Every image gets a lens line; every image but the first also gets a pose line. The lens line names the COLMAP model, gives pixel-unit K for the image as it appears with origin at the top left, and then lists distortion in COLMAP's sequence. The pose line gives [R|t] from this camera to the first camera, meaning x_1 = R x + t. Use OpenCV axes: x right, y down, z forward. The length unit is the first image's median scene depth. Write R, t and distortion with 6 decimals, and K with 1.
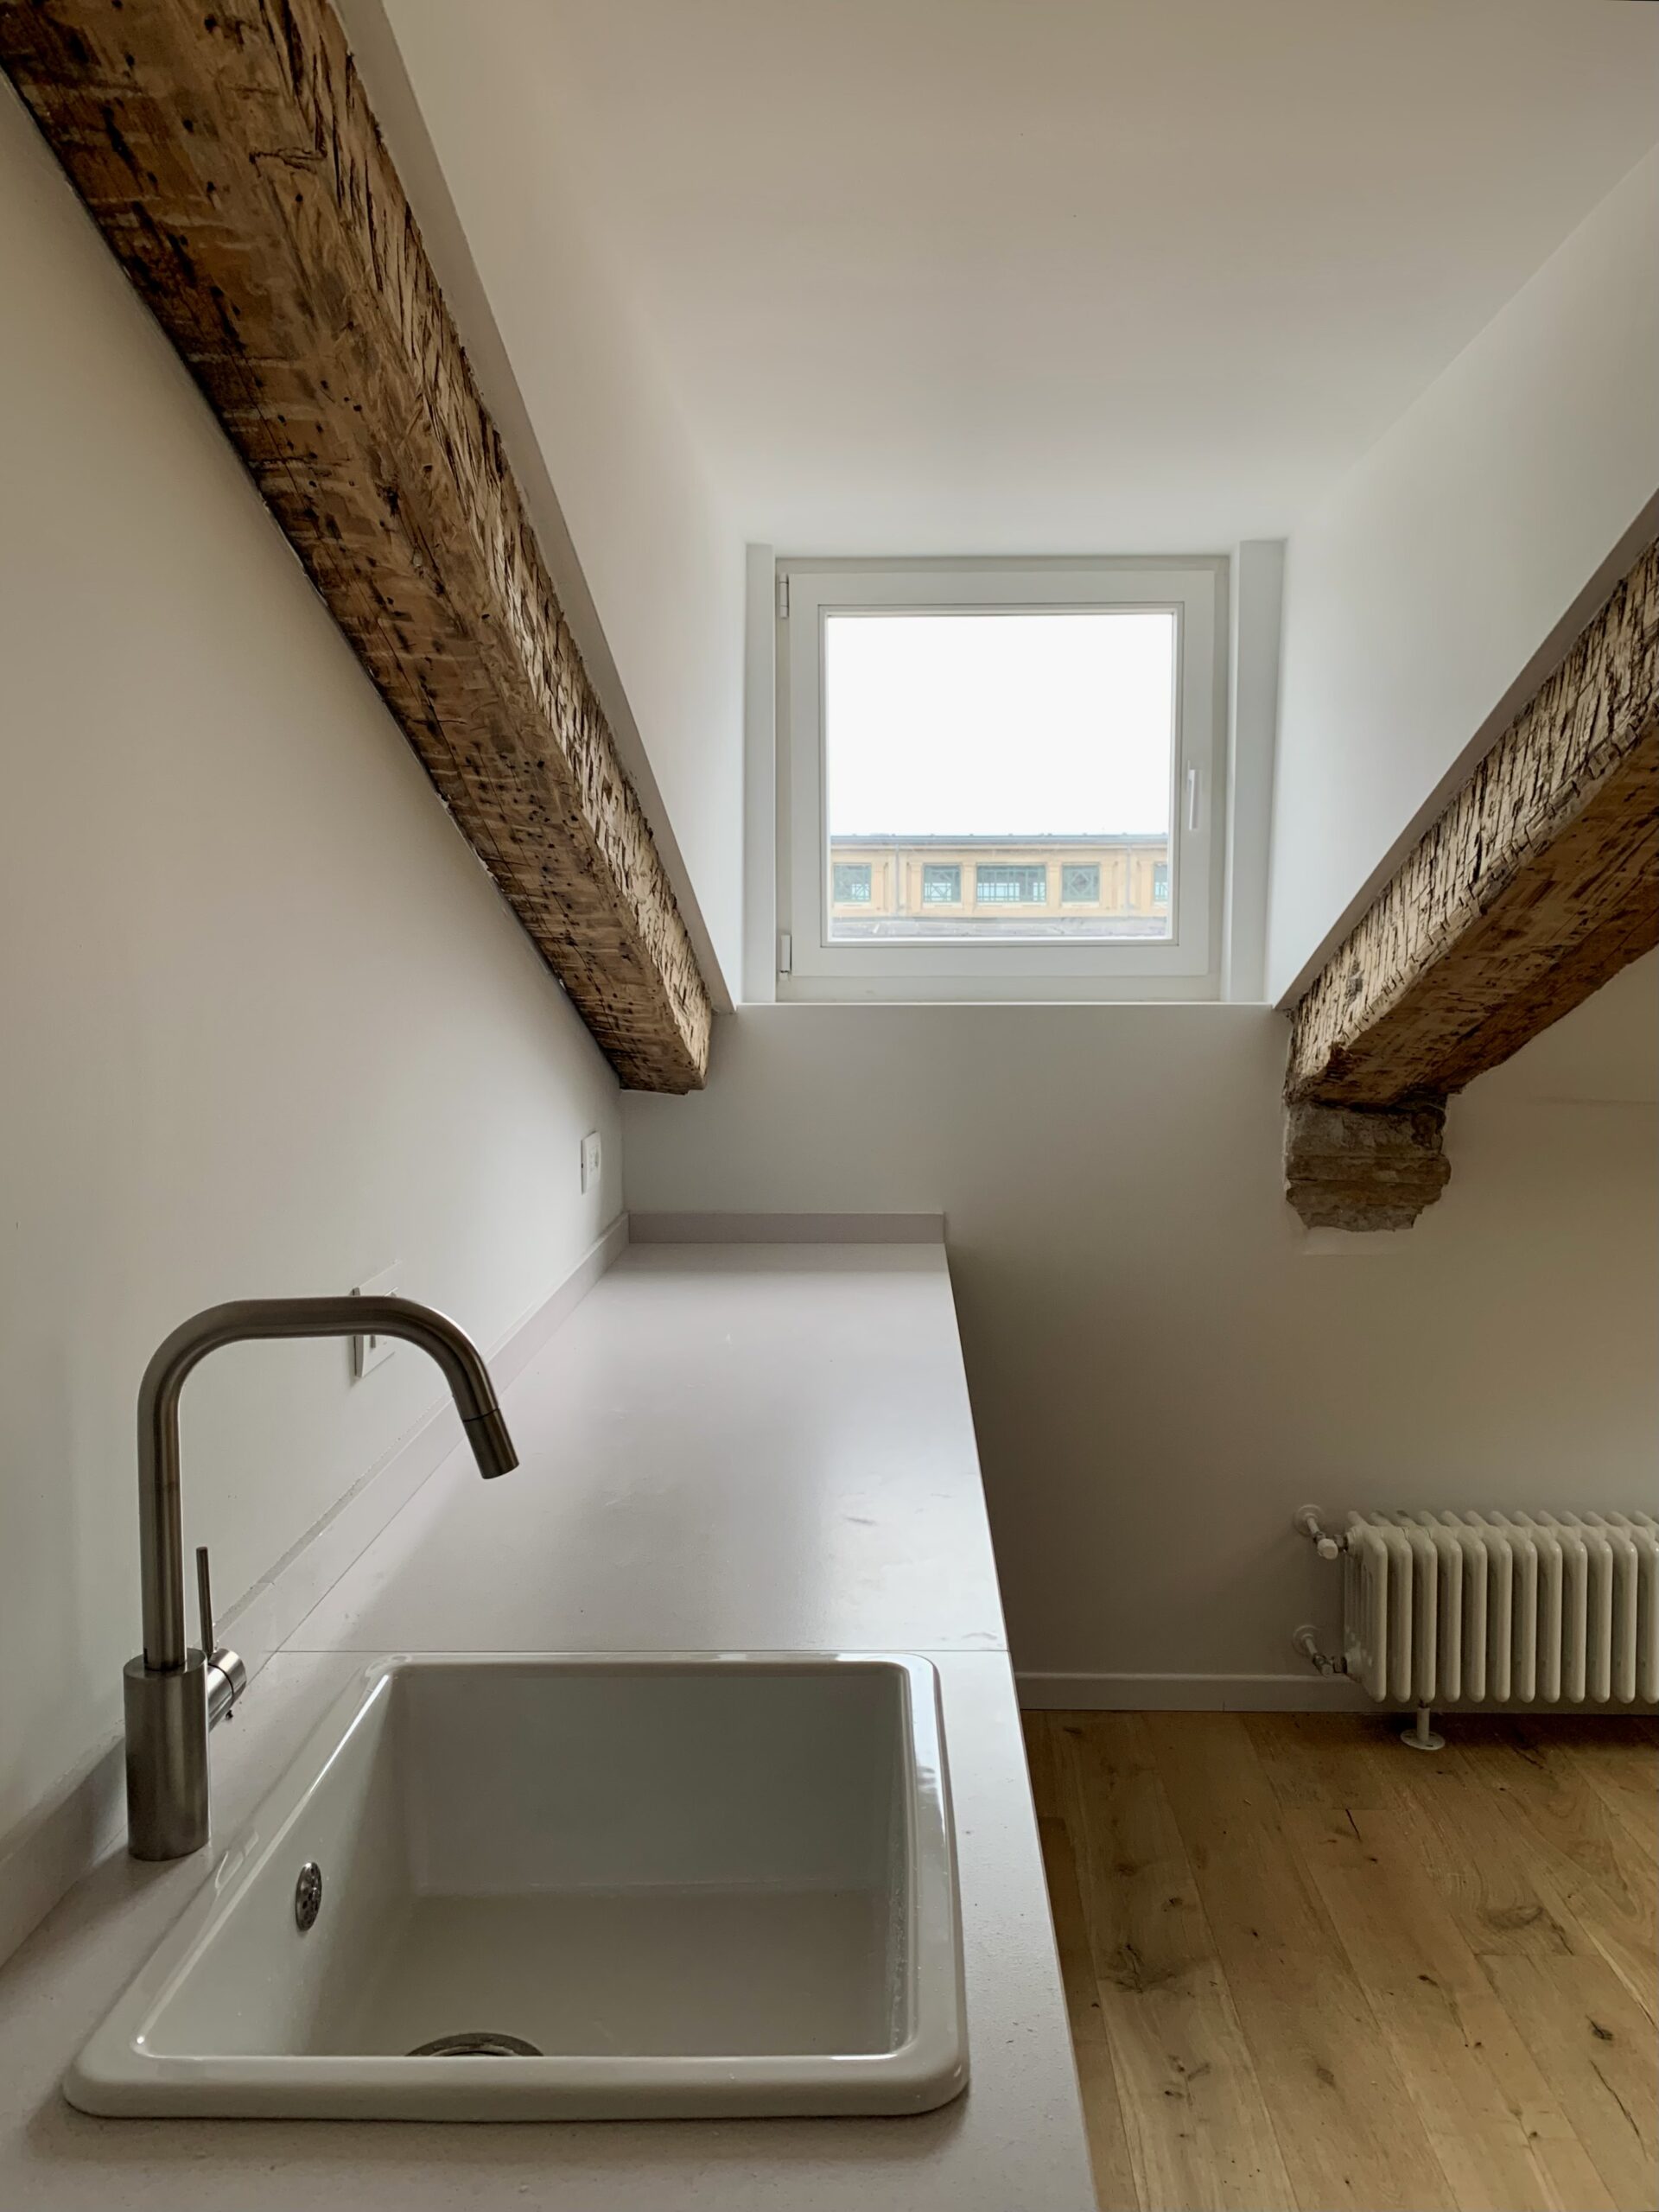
lens RADIAL K [[1709.8, 0, 887.6], [0, 1709.8, 1111.0], [0, 0, 1]] dist [0.041360, -0.051916]
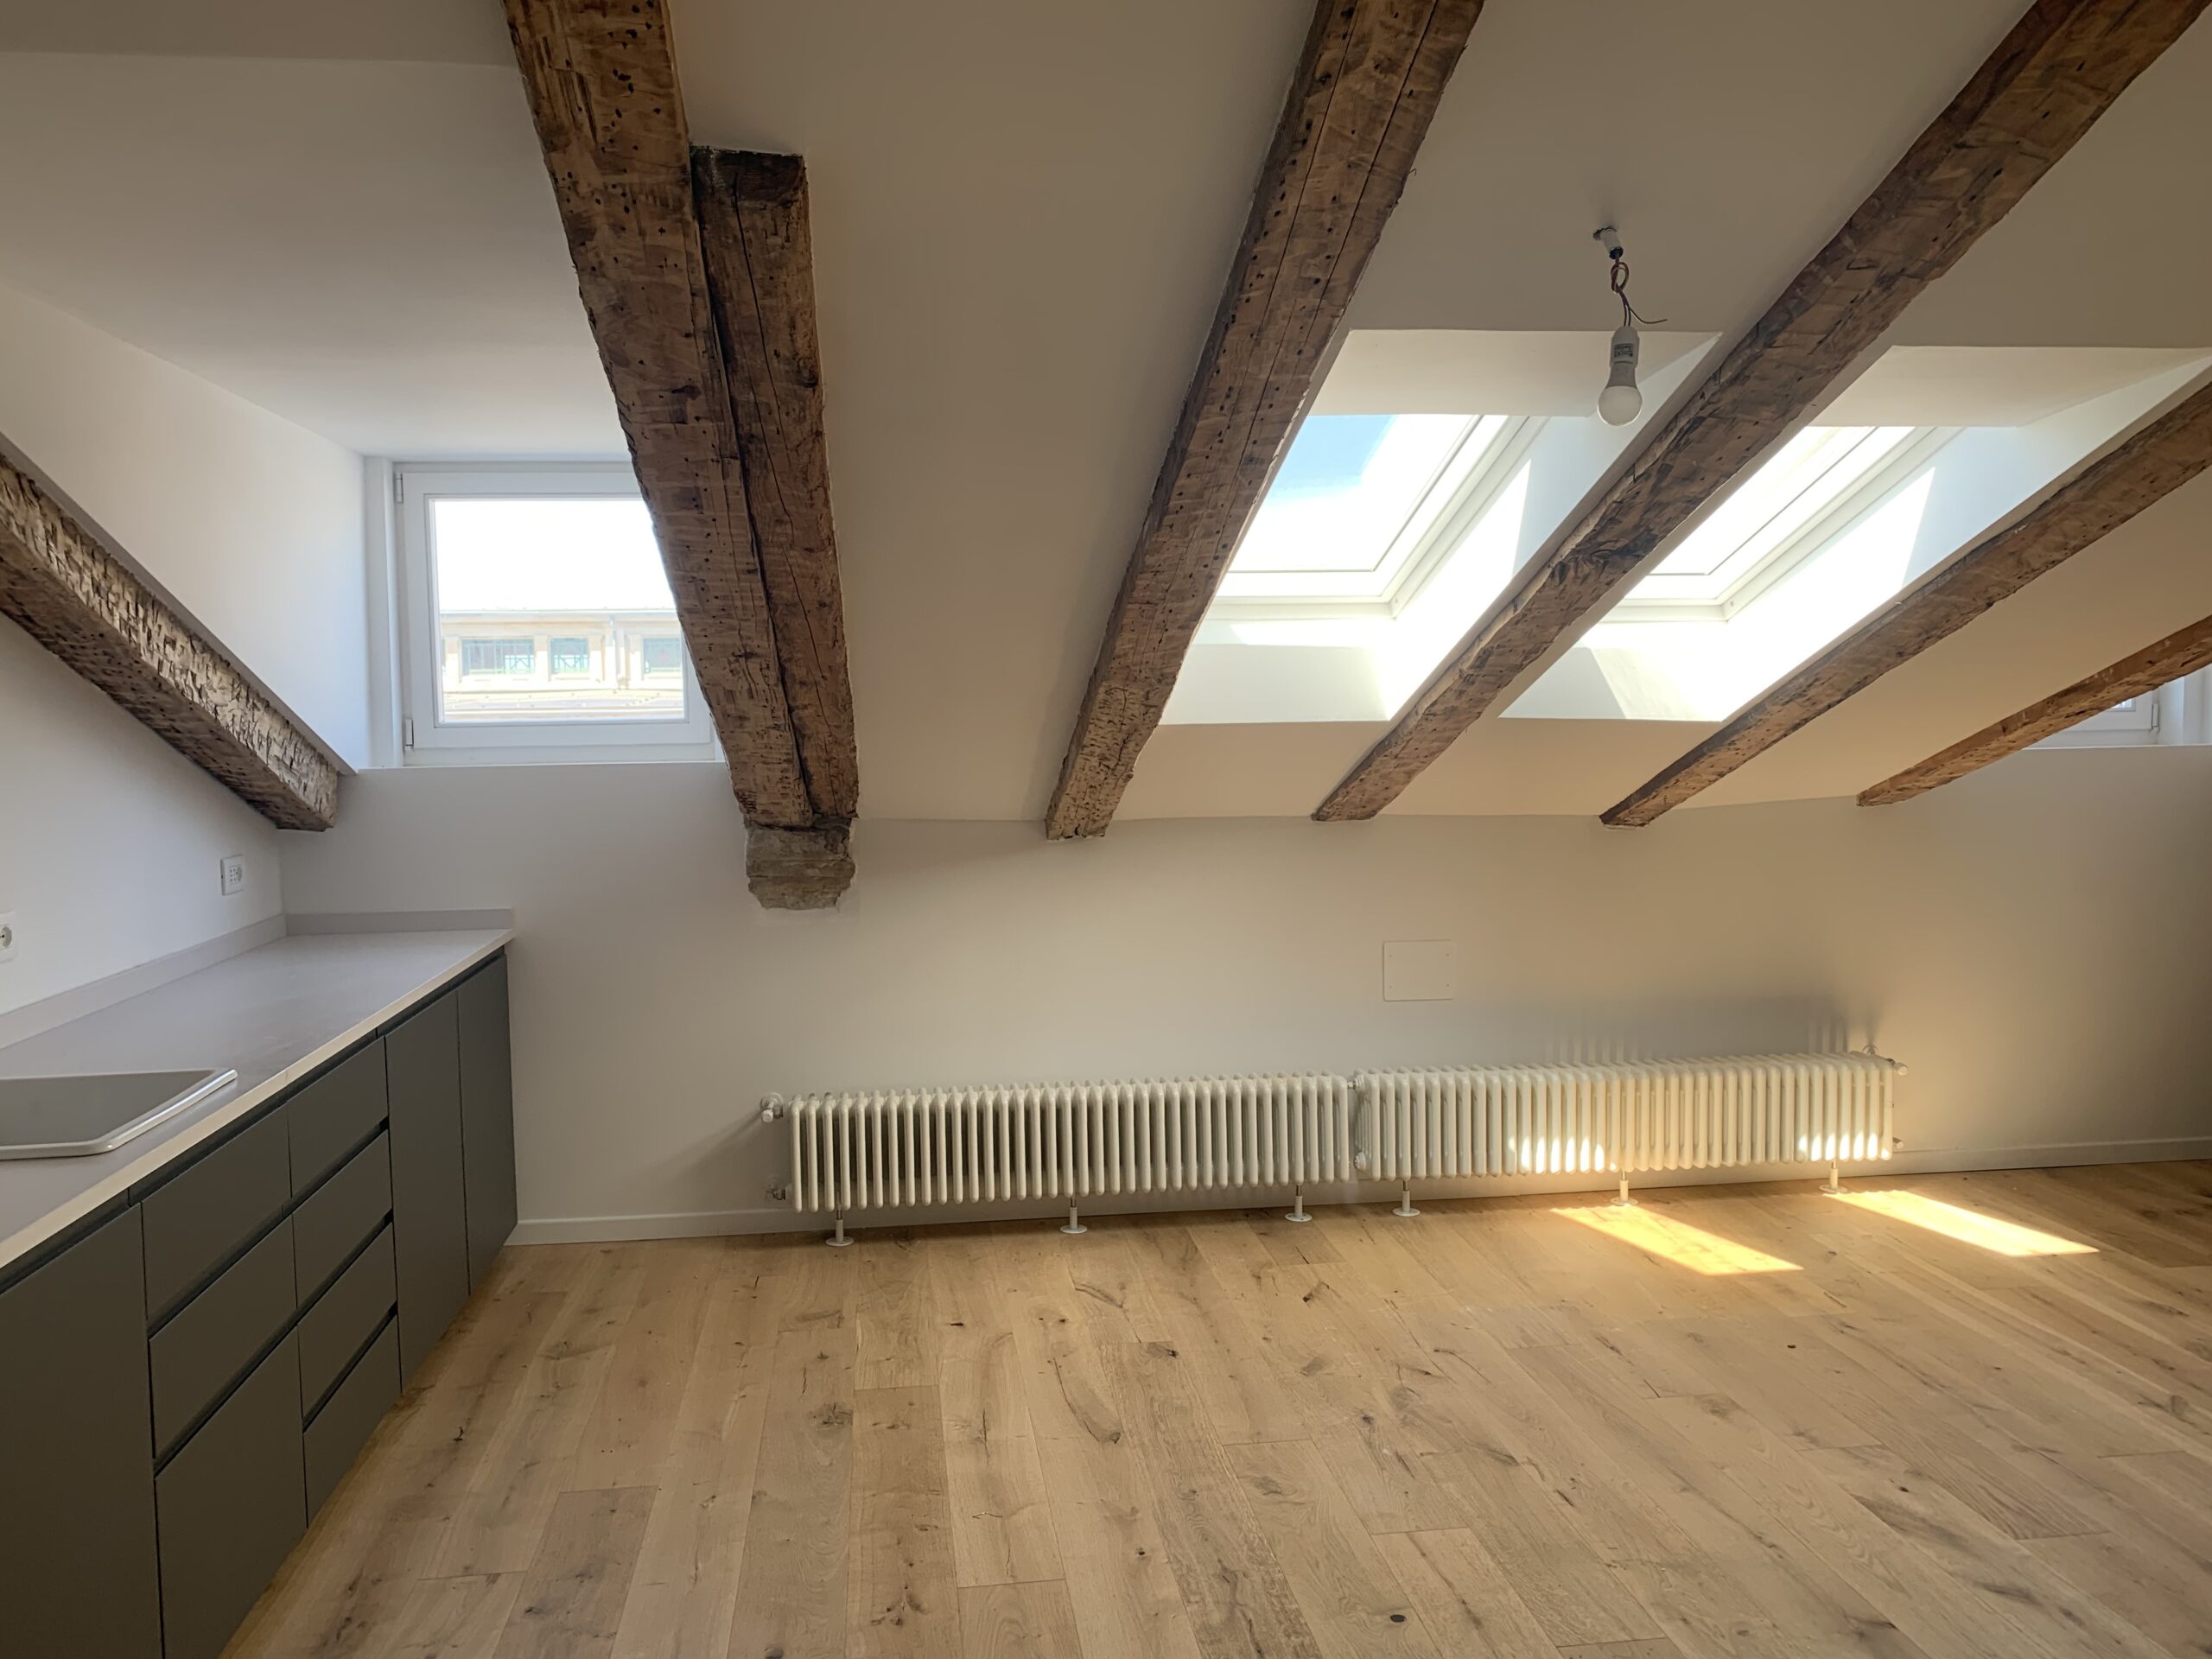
lens RADIAL K [[1709.8, 0, 1106.0], [0, 1709.8, 829.5], [0, 0, 1]] dist [0.041360, -0.051916]
pose [[0.990727, -0.026318, 0.133293, 0.434116], [0.029740, 0.999275, -0.023749, 0.054359], [-0.132571, 0.027493, 0.990792, -0.671856]]
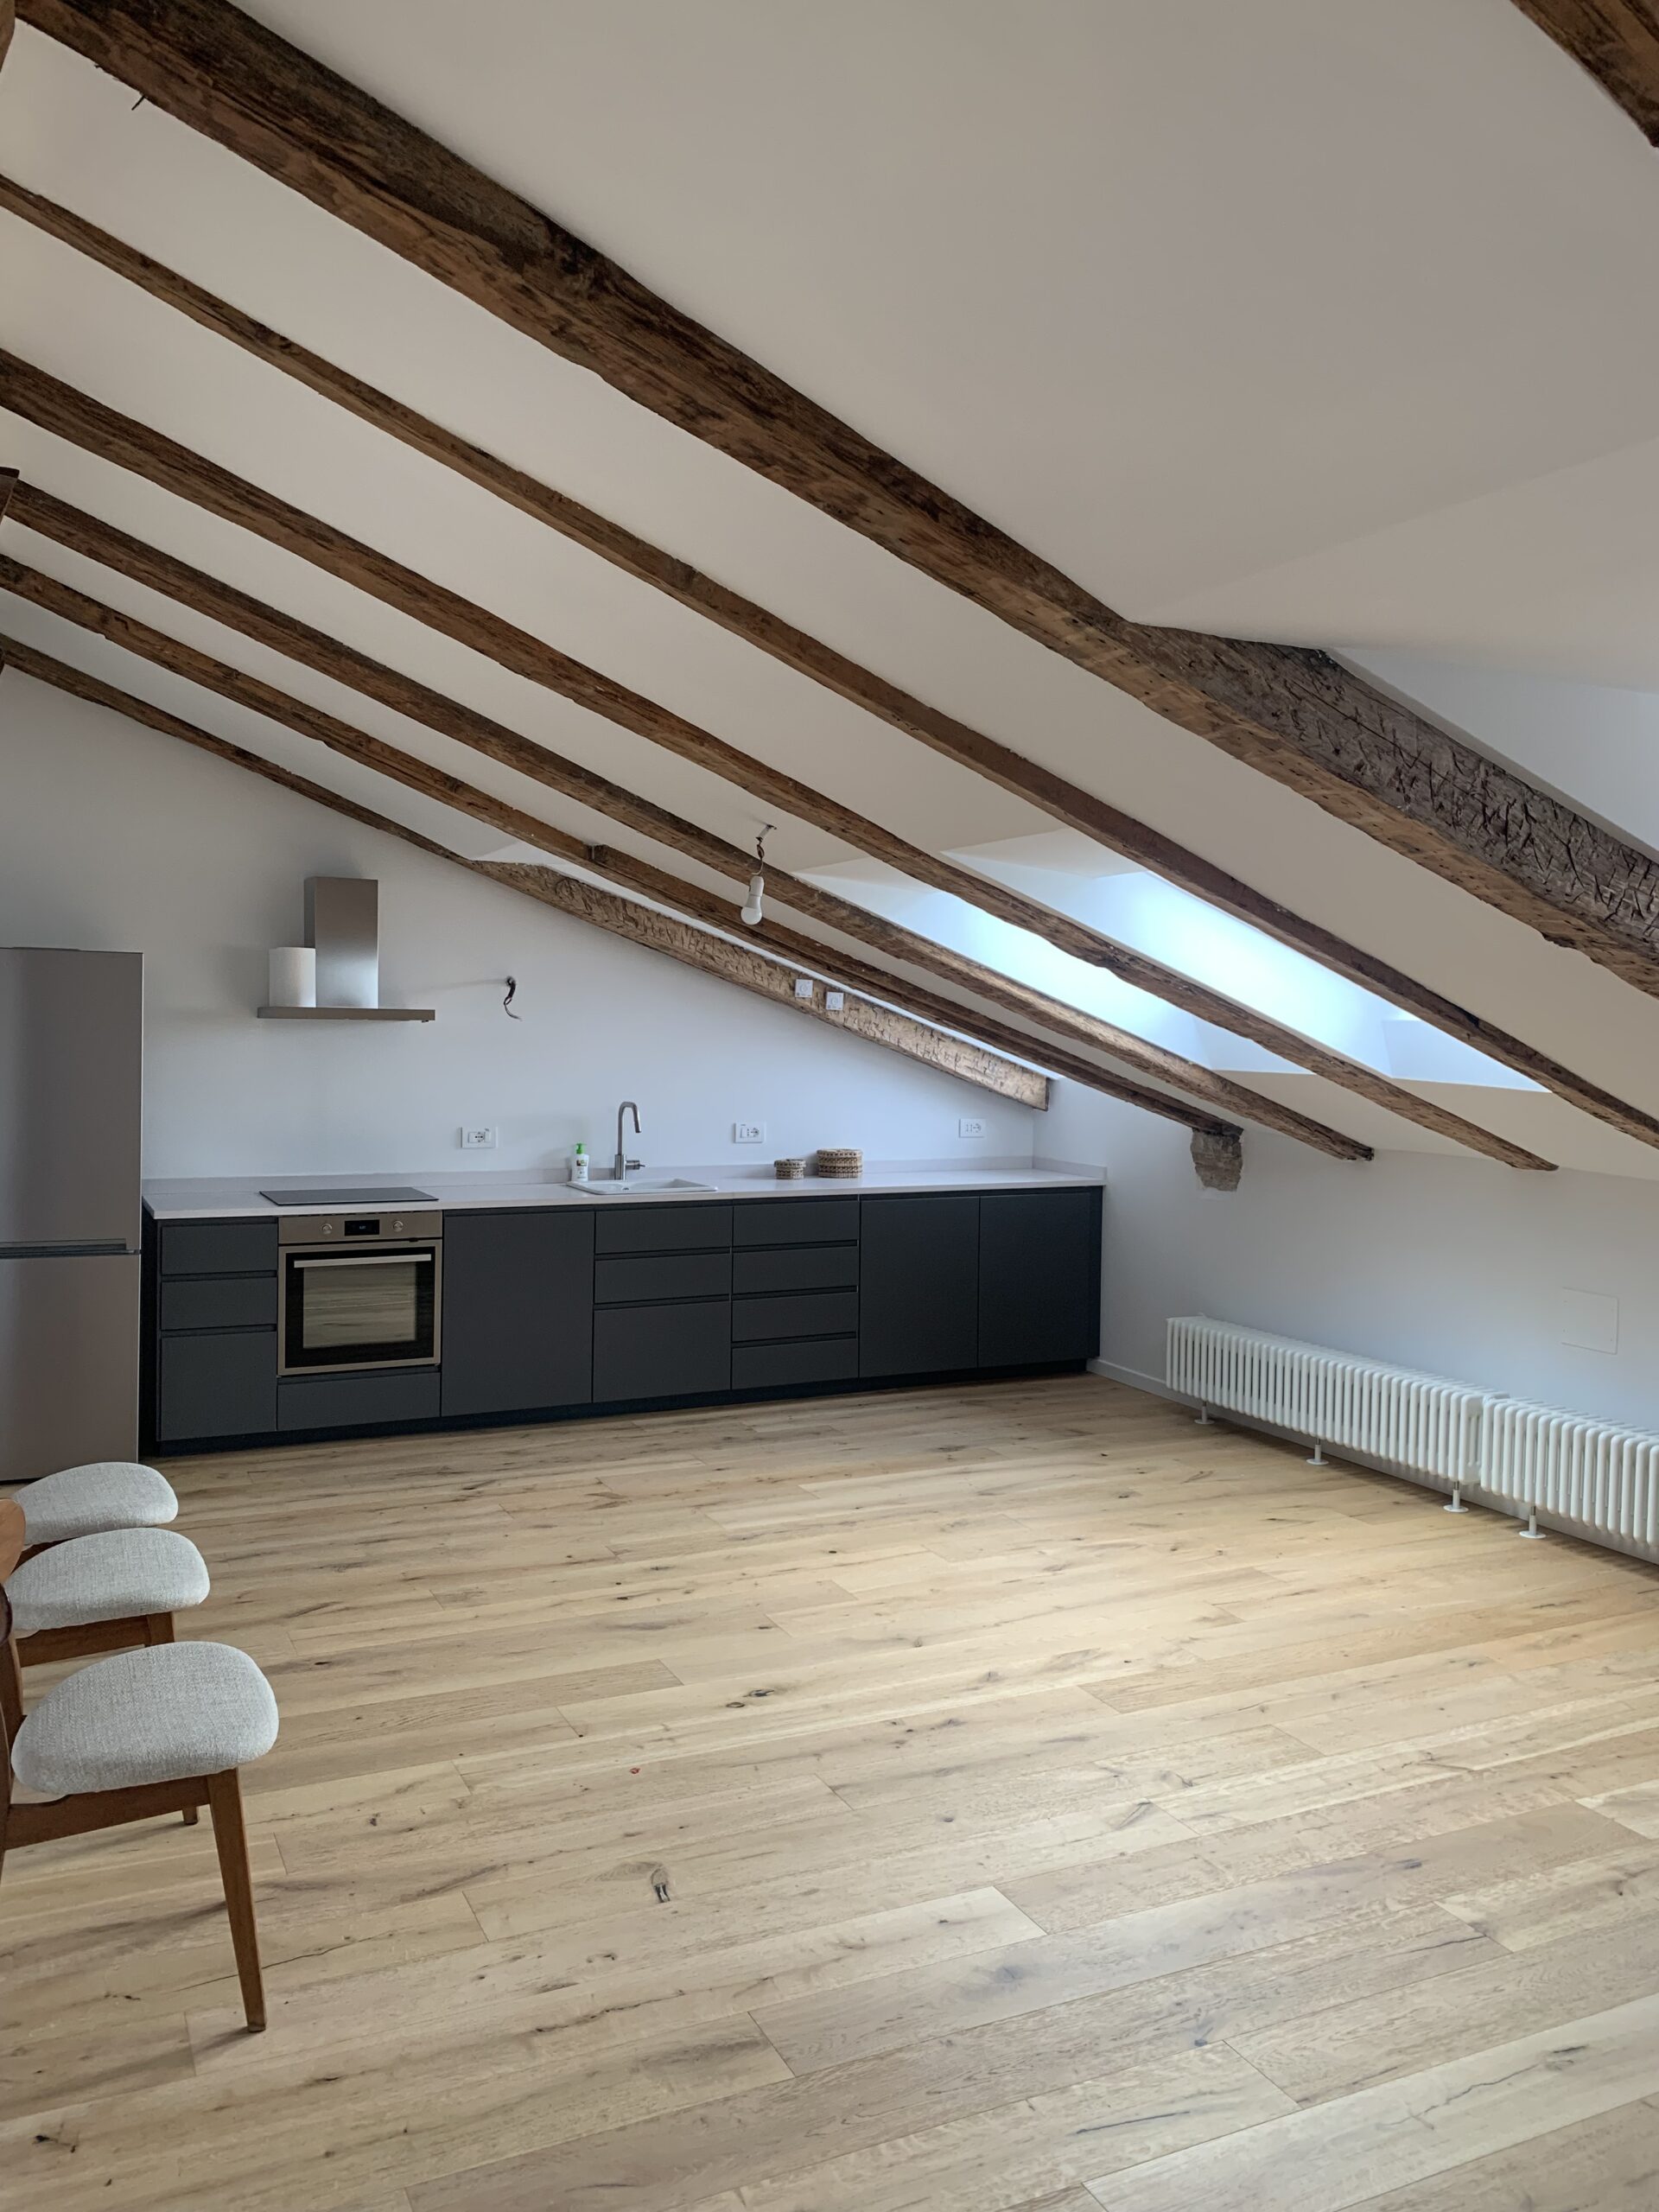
lens RADIAL K [[1704.5, 0, 829.5], [0, 1704.5, 1106.0], [0, 0, 1]] dist [0.136153, -0.254642]
pose [[0.446486, 0.048637, -0.893468, 2.524208], [-0.106026, 0.994363, 0.001145, 0.016626], [0.888487, 0.094220, 0.449125, -0.548188]]
